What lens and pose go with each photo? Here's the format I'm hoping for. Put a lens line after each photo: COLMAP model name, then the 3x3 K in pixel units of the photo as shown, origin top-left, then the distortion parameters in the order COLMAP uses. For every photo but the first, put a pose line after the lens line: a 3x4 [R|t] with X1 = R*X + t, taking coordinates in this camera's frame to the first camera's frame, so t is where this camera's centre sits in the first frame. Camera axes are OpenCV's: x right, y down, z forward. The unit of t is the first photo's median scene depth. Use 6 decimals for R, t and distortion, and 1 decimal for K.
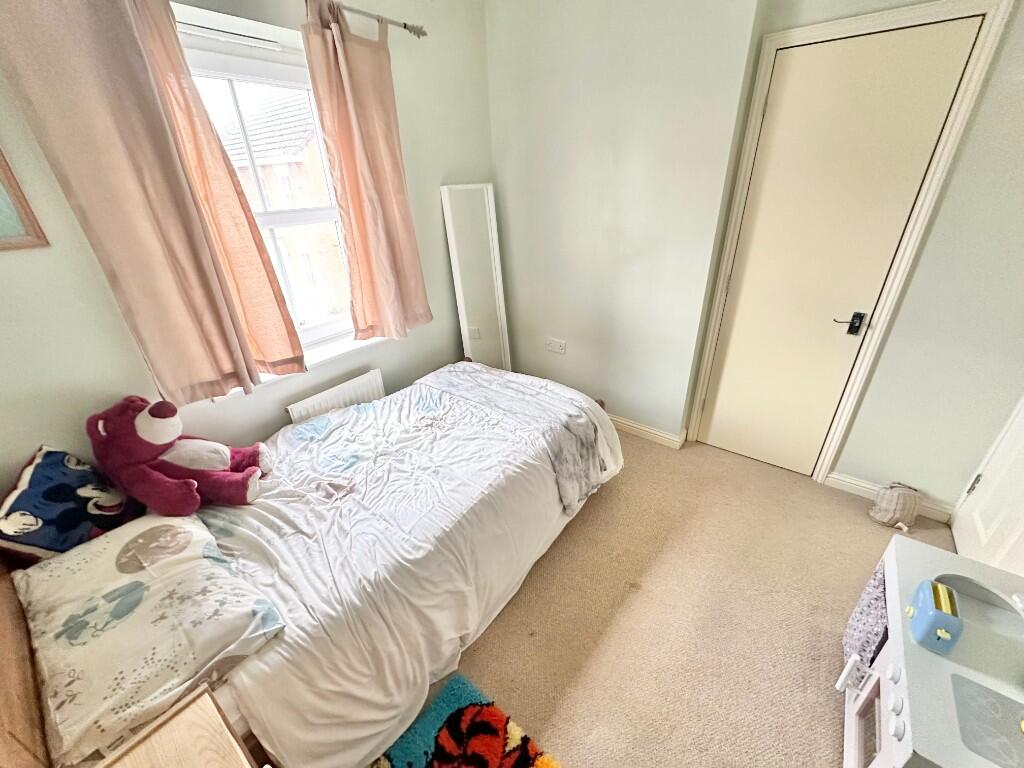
lens RADIAL K [[407.6, 0, 513.0], [0, 407.6, 382.7], [0, 0, 1]] dist [-0.002764, 0.000227]
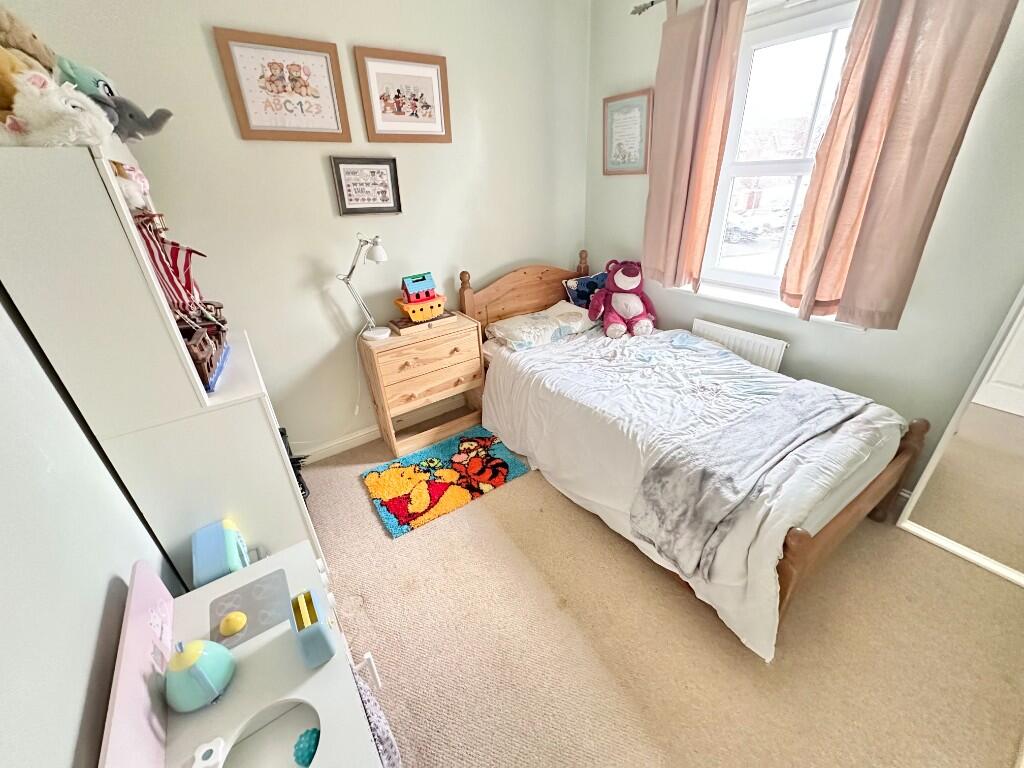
lens RADIAL K [[407.6, 0, 513.0], [0, 407.6, 382.7], [0, 0, 1]] dist [-0.002764, 0.000227]
pose [[-0.298078, 0.484612, -0.822375, 0.870182], [-0.376449, 0.732029, 0.567820, -0.344665], [0.877175, 0.478837, -0.035770, 0.721224]]
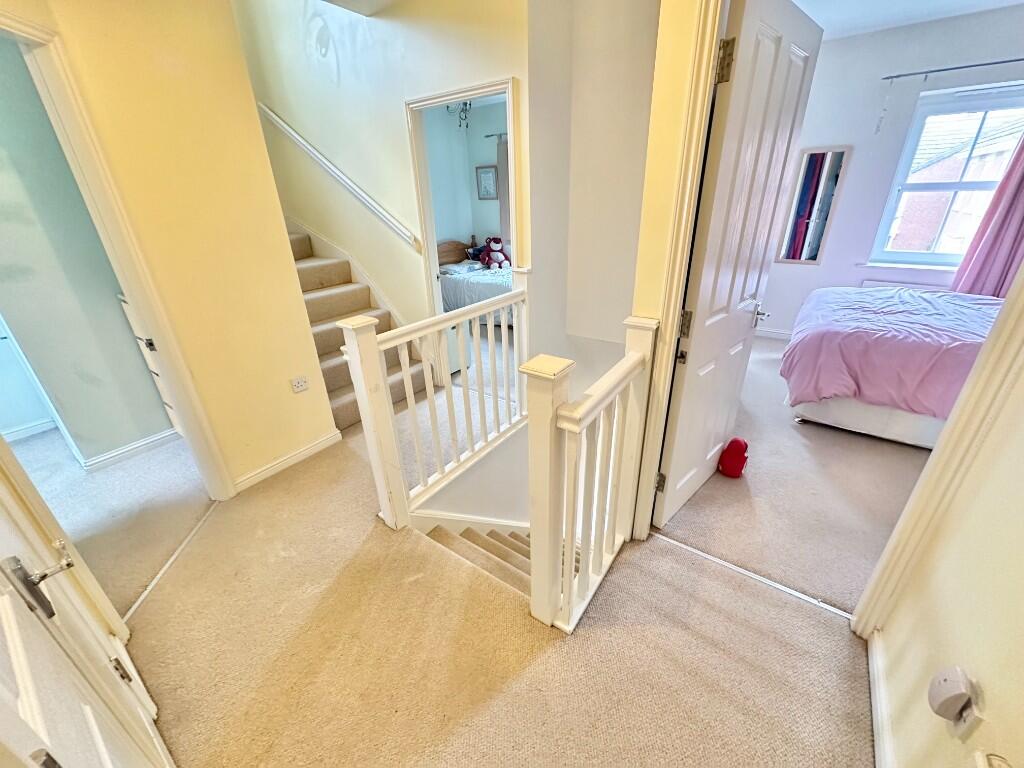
lens RADIAL K [[407.6, 0, 513.0], [0, 407.6, 382.7], [0, 0, 1]] dist [-0.002764, 0.000227]
pose [[0.032876, 0.460134, -0.887240, 2.936383], [-0.426820, 0.809165, 0.403828, -0.434883], [0.903739, 0.365415, 0.222997, 0.642115]]
